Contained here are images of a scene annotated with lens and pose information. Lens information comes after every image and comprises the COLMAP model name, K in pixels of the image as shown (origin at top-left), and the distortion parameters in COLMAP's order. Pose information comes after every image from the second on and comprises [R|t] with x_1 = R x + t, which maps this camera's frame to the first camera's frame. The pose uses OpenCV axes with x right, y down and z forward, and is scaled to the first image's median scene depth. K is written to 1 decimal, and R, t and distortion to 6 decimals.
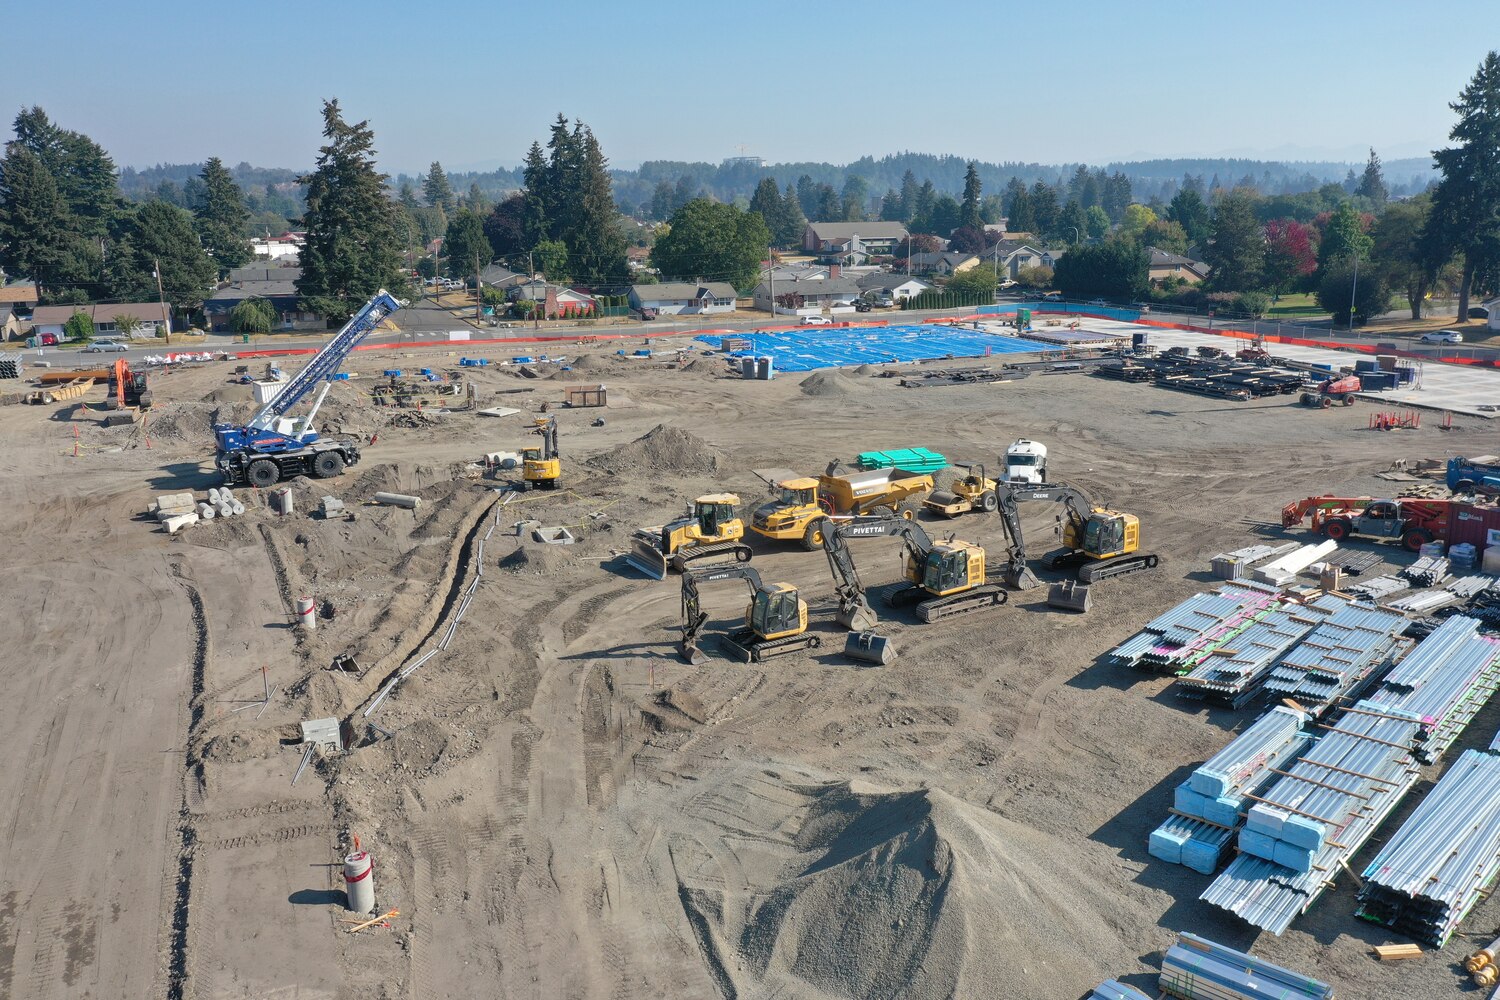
lens RADIAL K [[1173.1, 0, 748.2], [0, 1173.1, 497.1], [0, 0, 1]] dist [-0.001910, -0.000551]
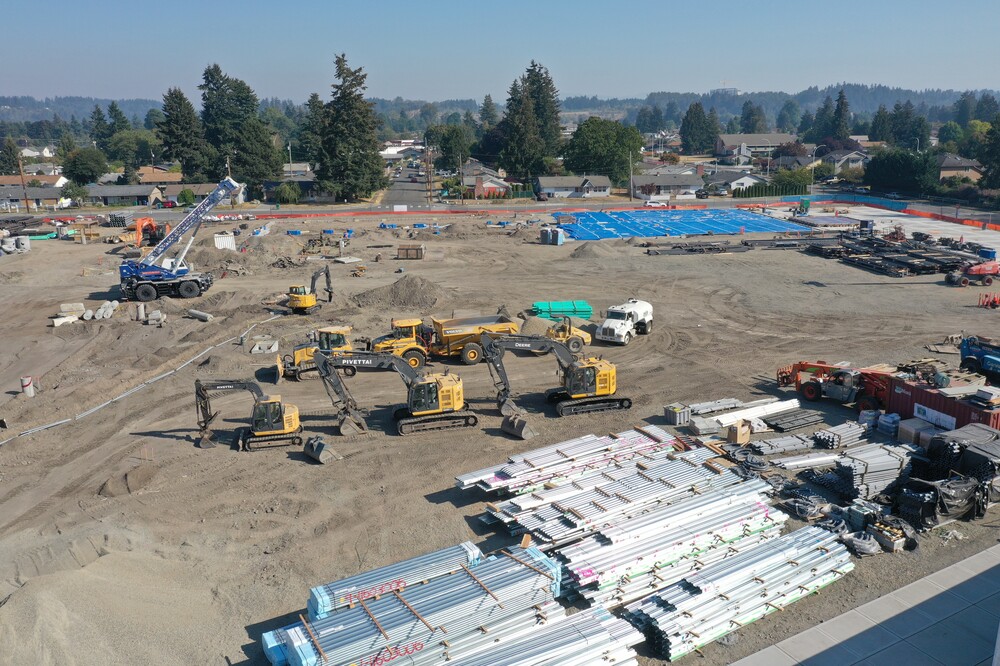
lens RADIAL K [[782.1, 0, 499.2], [0, 782.1, 330.6], [0, 0, 1]] dist [-0.001910, -0.000551]
pose [[0.960615, 0.067600, -0.269535, 0.142075], [-0.063316, 0.997691, 0.024568, -0.011270], [0.270573, -0.006535, 0.962677, 0.052916]]
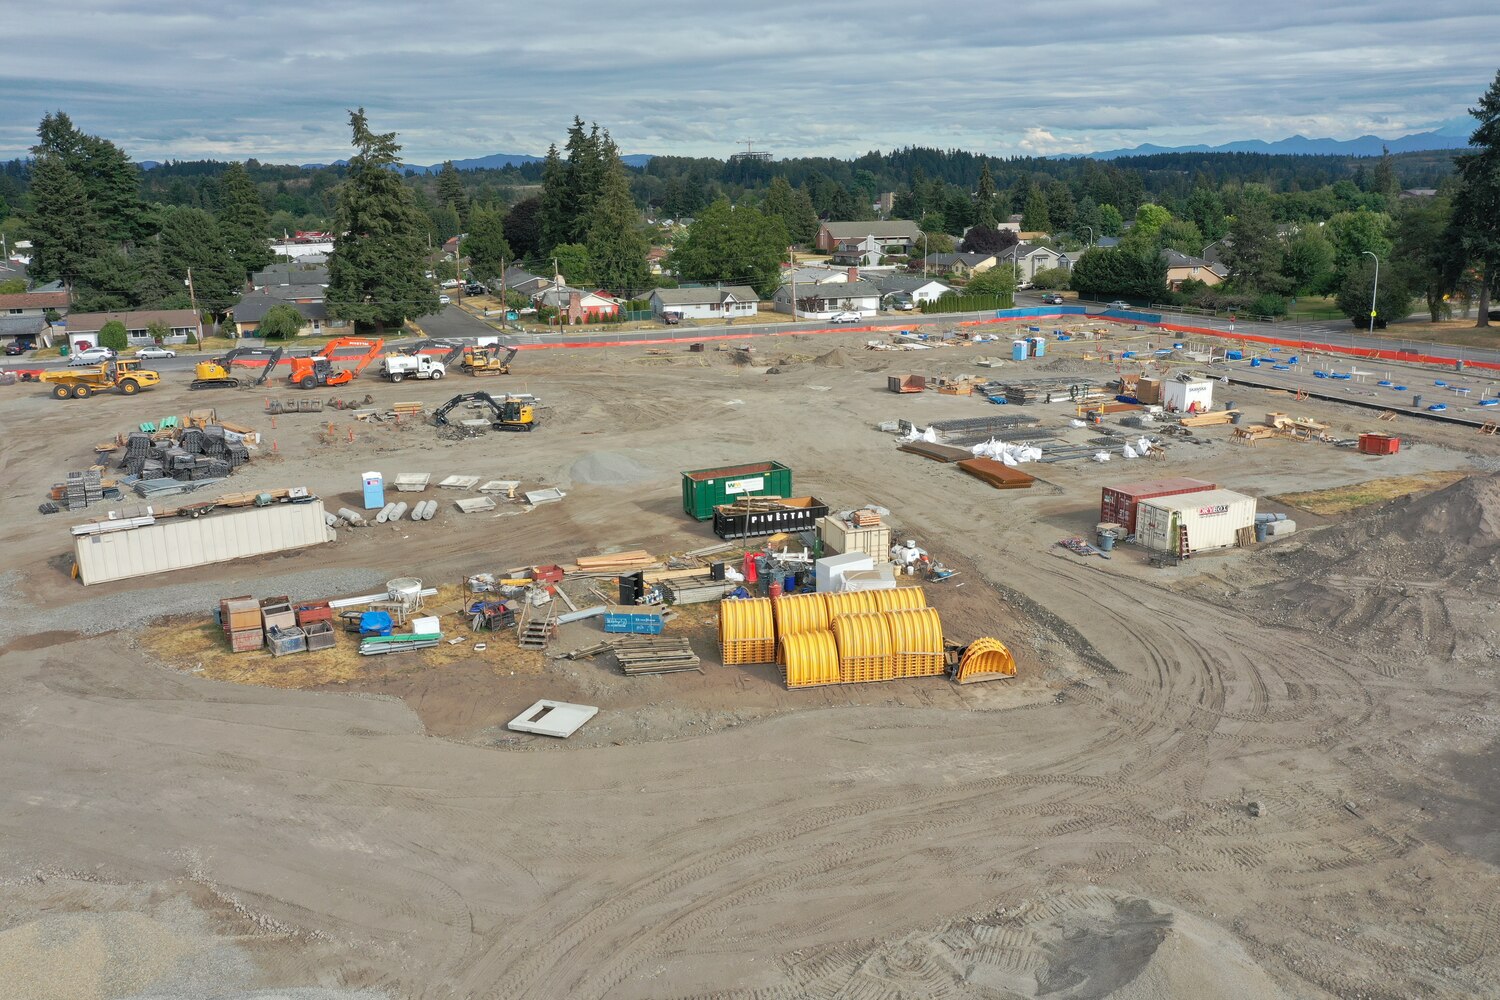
lens RADIAL K [[1173.1, 0, 749.8], [0, 1173.1, 494.2], [0, 0, 1]] dist [-0.001910, -0.000551]
pose [[0.999989, -0.002063, -0.004157, -0.014506], [0.002073, 0.999995, 0.002412, -0.007524], [0.004152, -0.002421, 0.999988, -0.009449]]
